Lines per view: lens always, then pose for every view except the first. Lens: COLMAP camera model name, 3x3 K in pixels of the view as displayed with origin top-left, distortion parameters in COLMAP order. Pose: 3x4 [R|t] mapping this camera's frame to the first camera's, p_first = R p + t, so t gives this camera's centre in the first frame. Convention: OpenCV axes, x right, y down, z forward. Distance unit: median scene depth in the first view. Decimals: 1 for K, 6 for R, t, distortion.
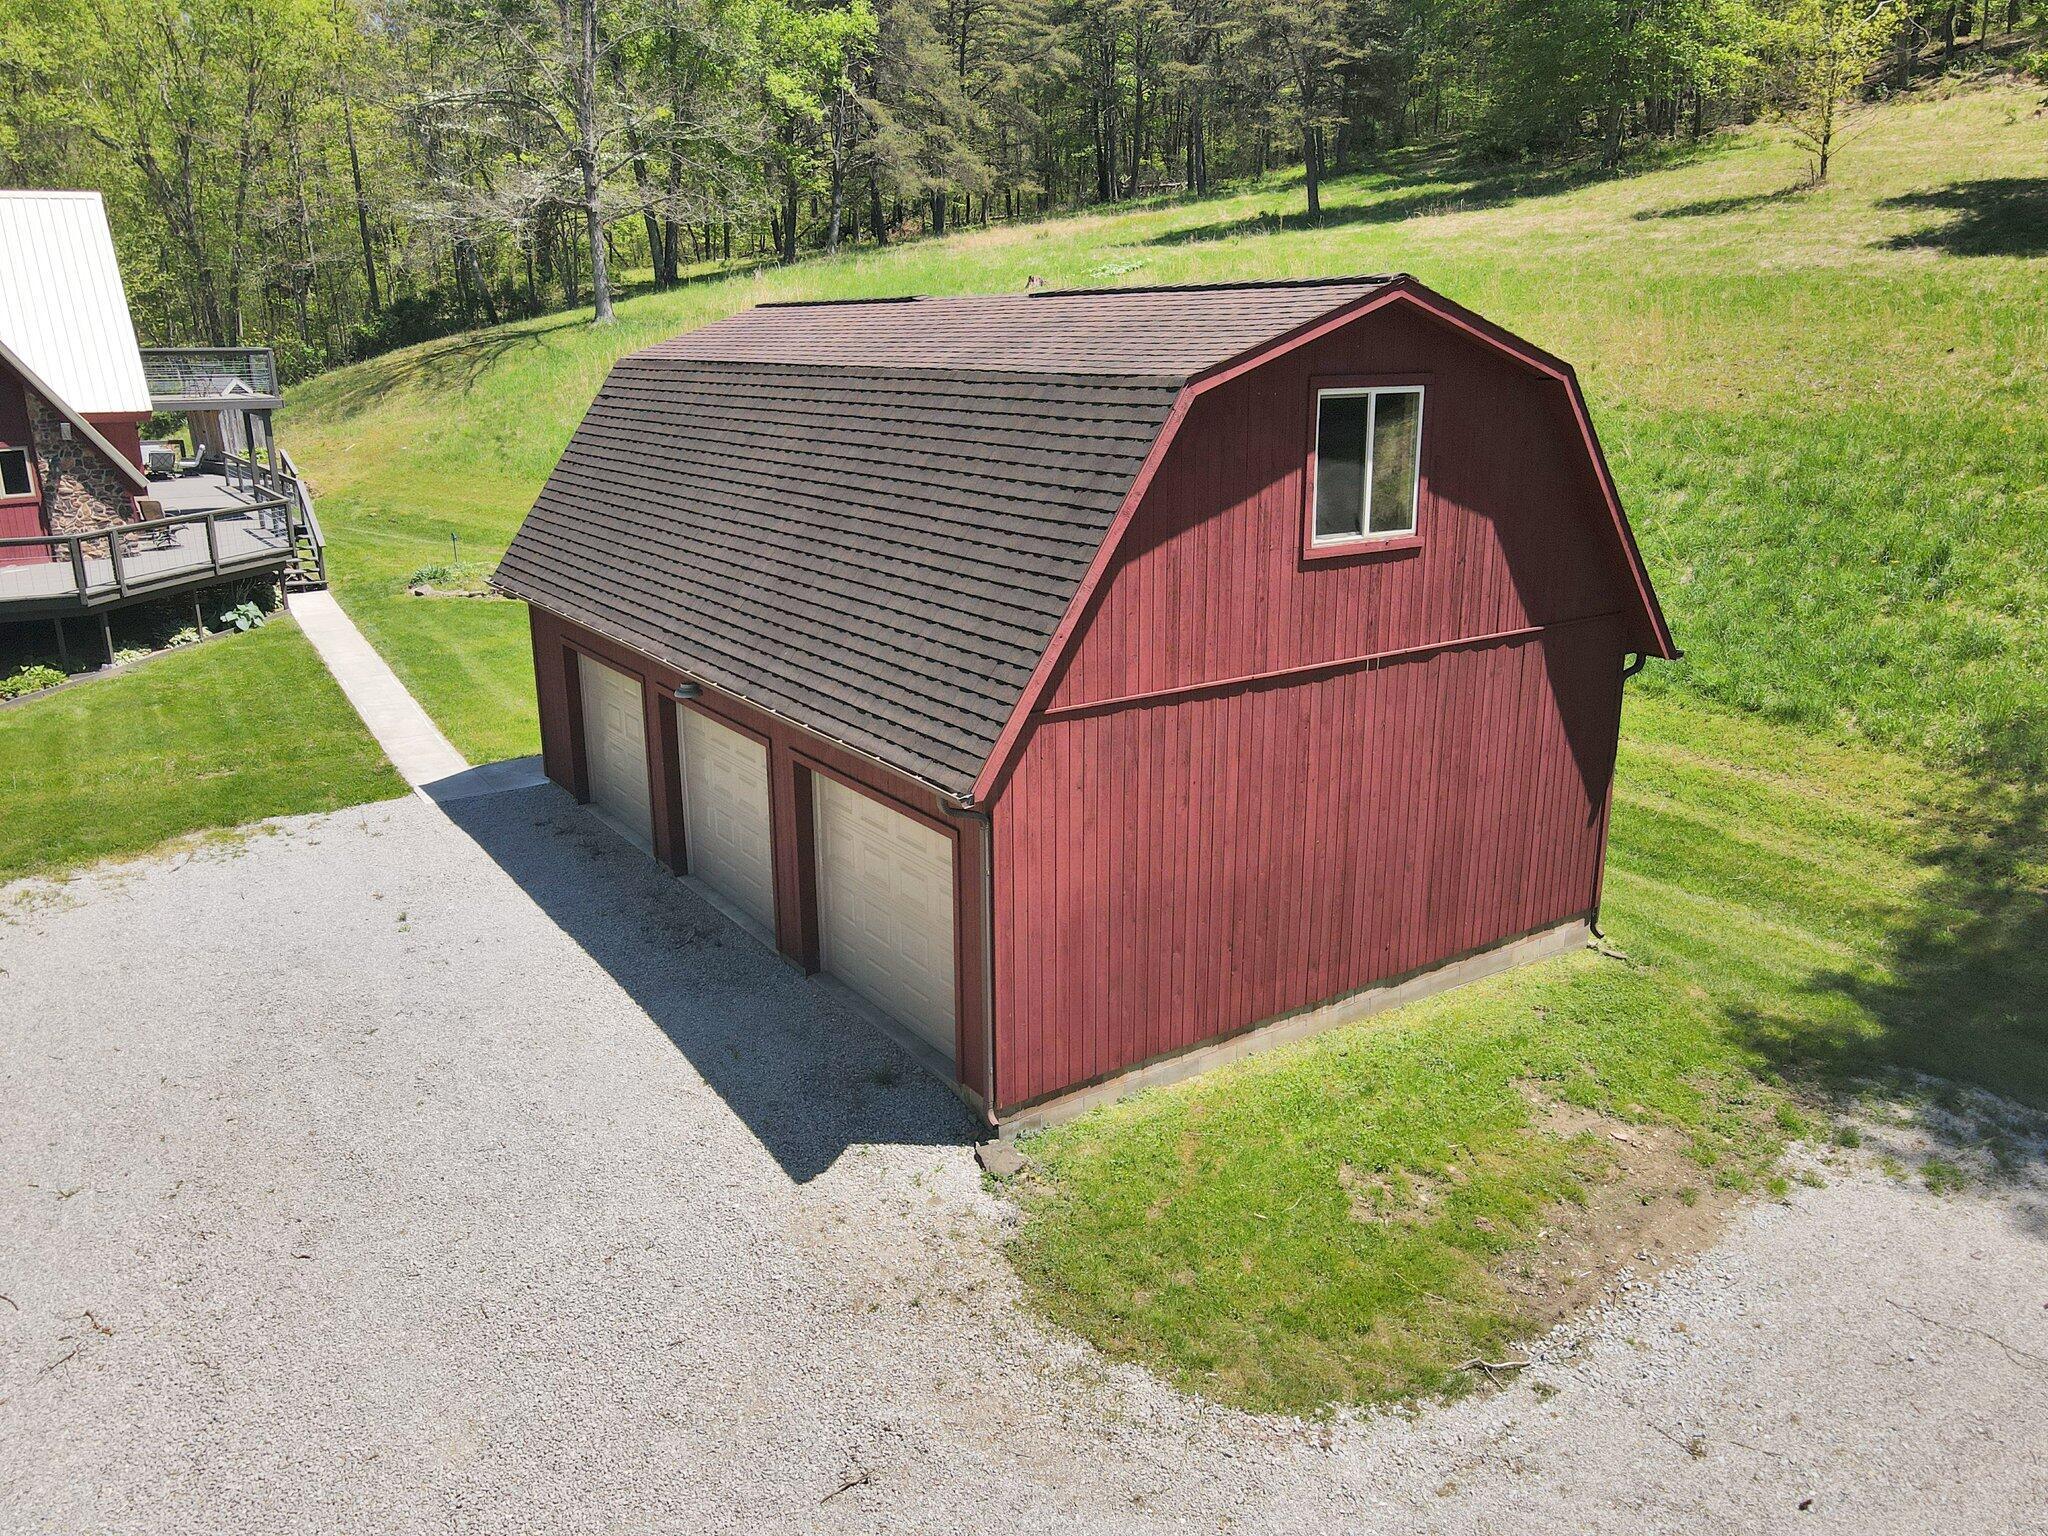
lens RADIAL K [[1509.2, 0, 1024.0], [0, 1509.2, 768.0], [0, 0, 1]] dist [-0.012773, 0.033415]
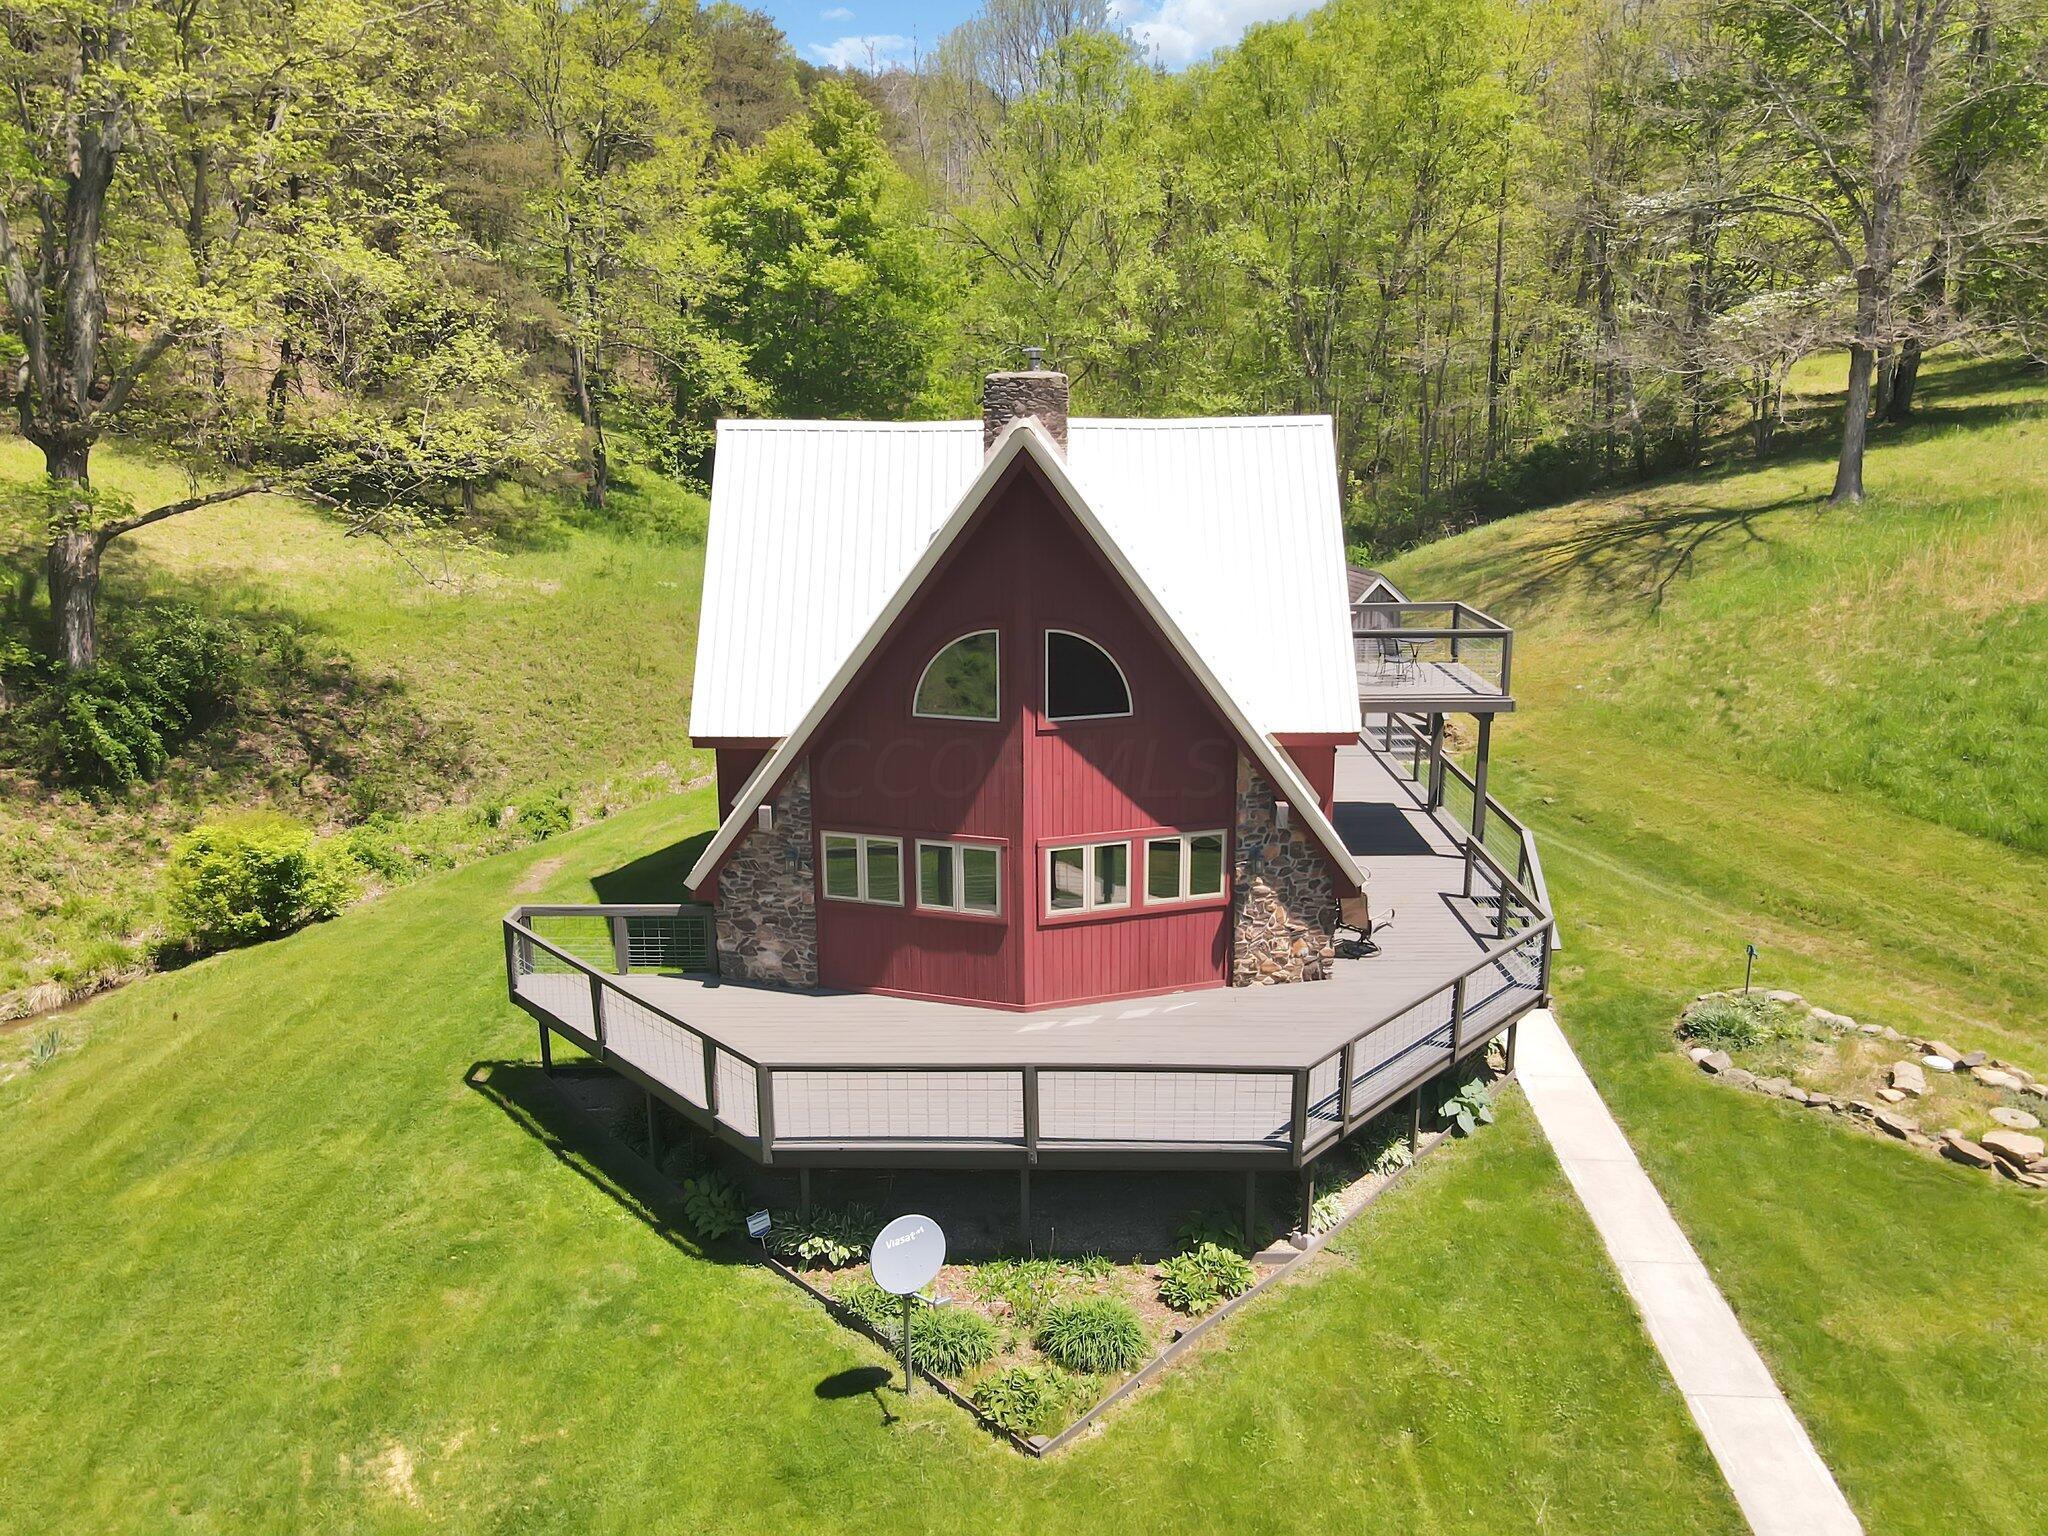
lens RADIAL K [[1509.2, 0, 1024.0], [0, 1509.2, 768.0], [0, 0, 1]] dist [-0.012773, 0.033415]
pose [[0.818836, 0.140126, -0.556662, -0.485460], [-0.155306, 0.987661, 0.020169, -0.328591], [0.552619, 0.069938, 0.830494, 0.509370]]
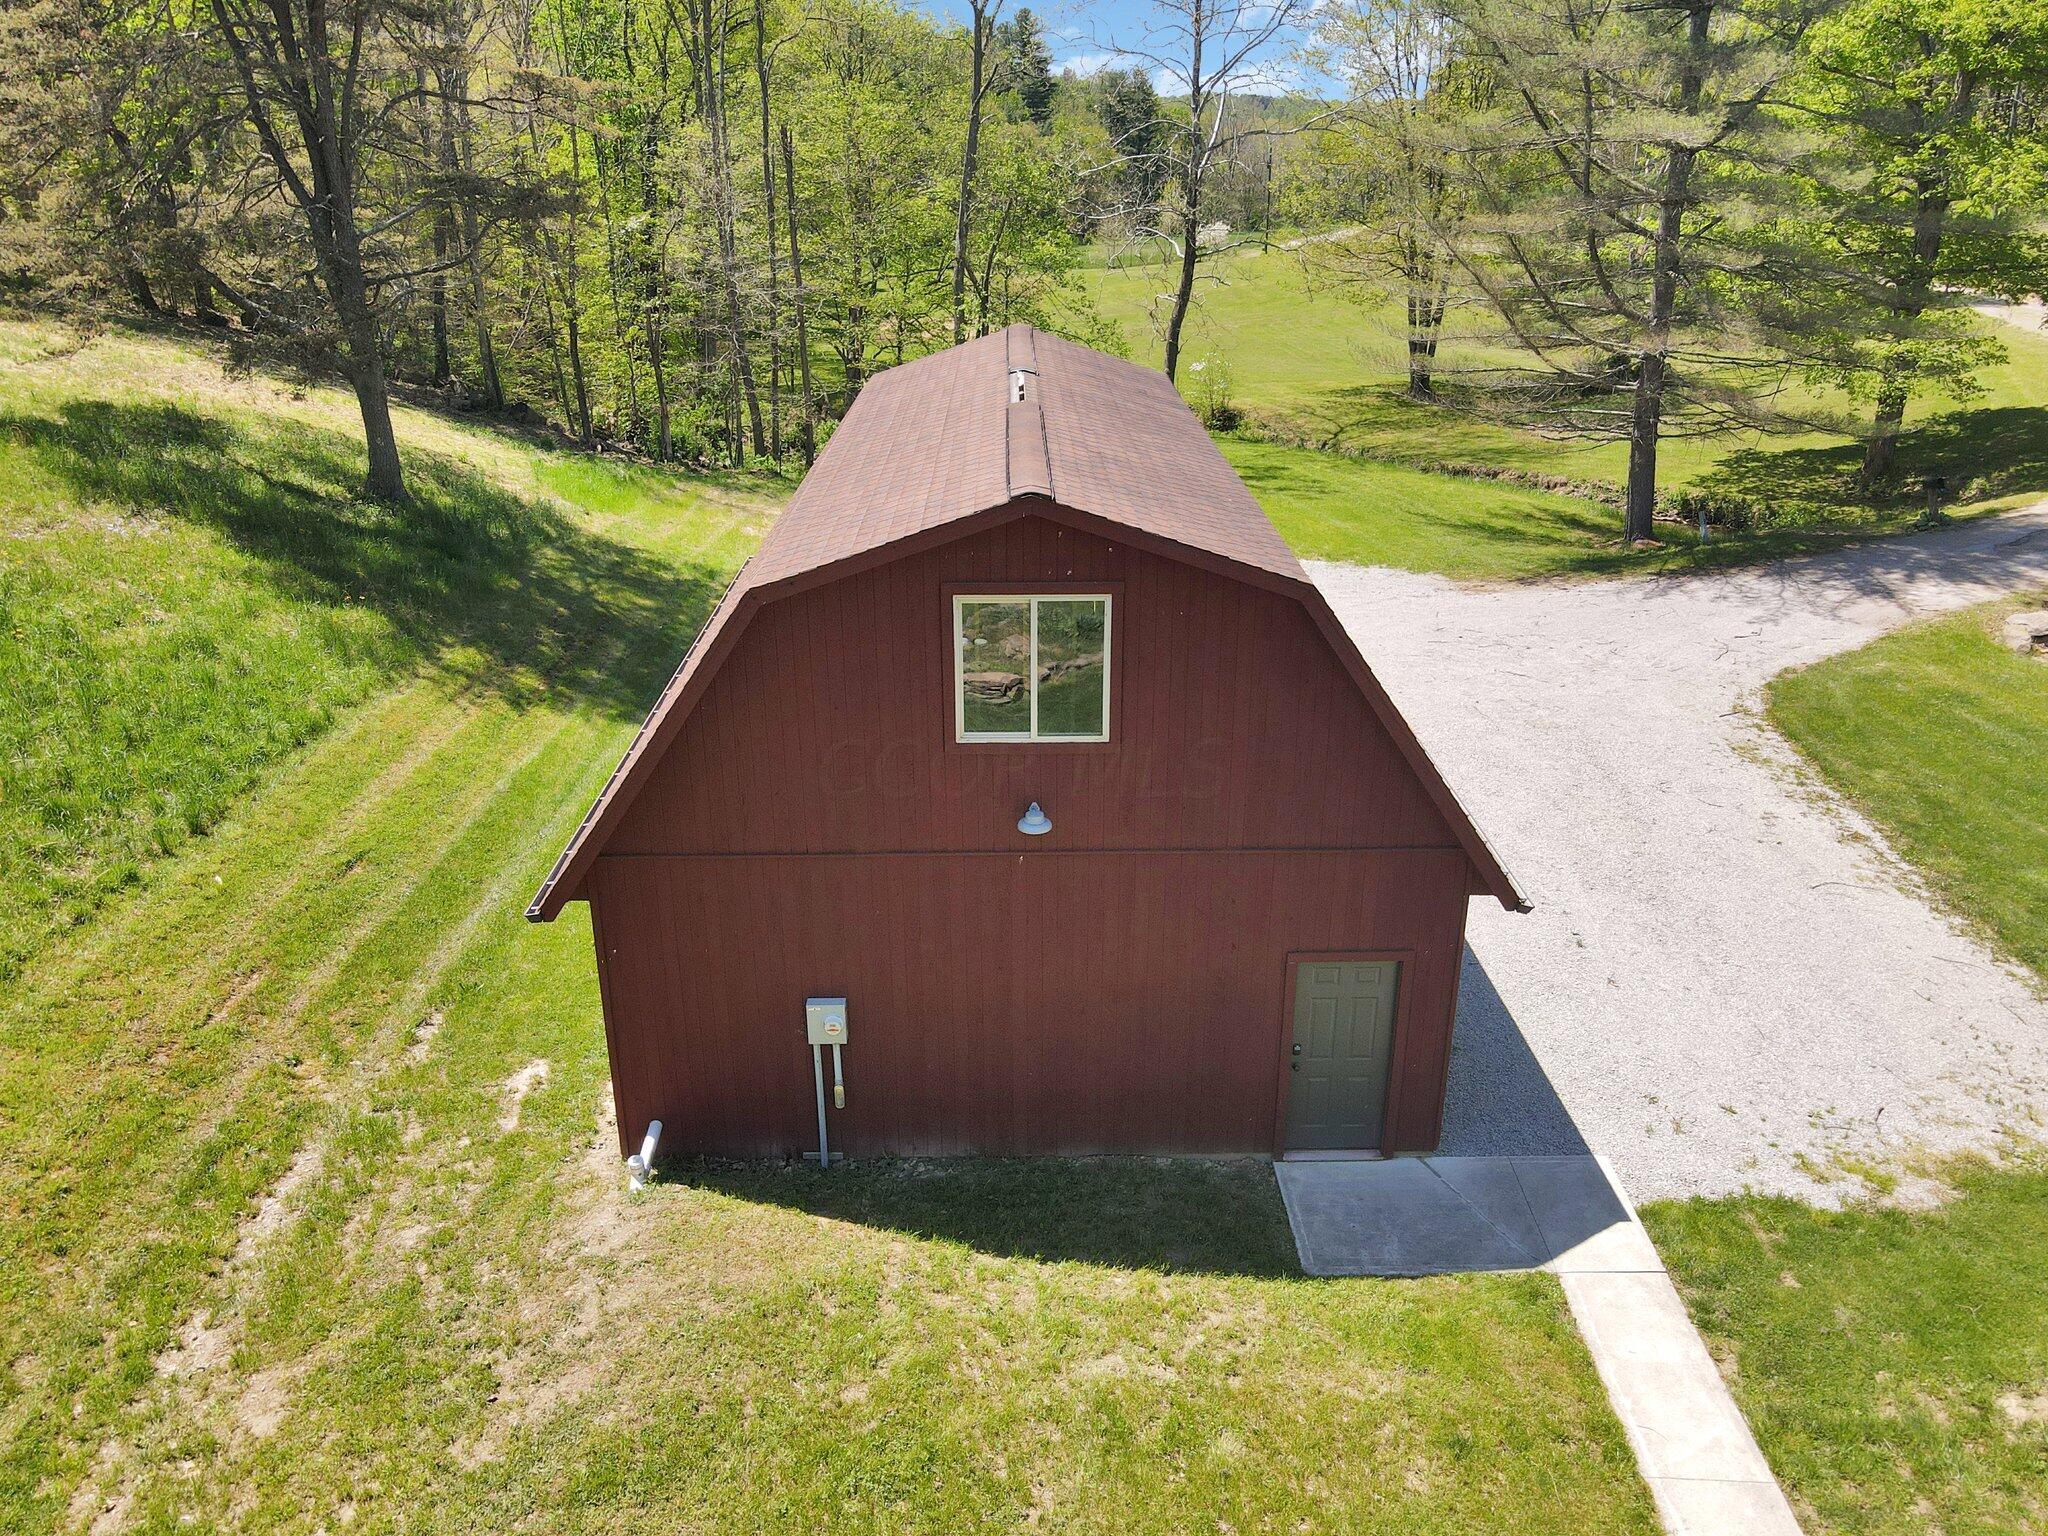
lens RADIAL K [[1509.2, 0, 1024.0], [0, 1509.2, 768.0], [0, 0, 1]] dist [-0.012773, 0.033415]
pose [[-0.833671, -0.204978, 0.512812, -0.475727], [0.159292, 0.799853, 0.578671, -0.557866], [-0.528789, 0.564108, -0.634164, 1.436832]]
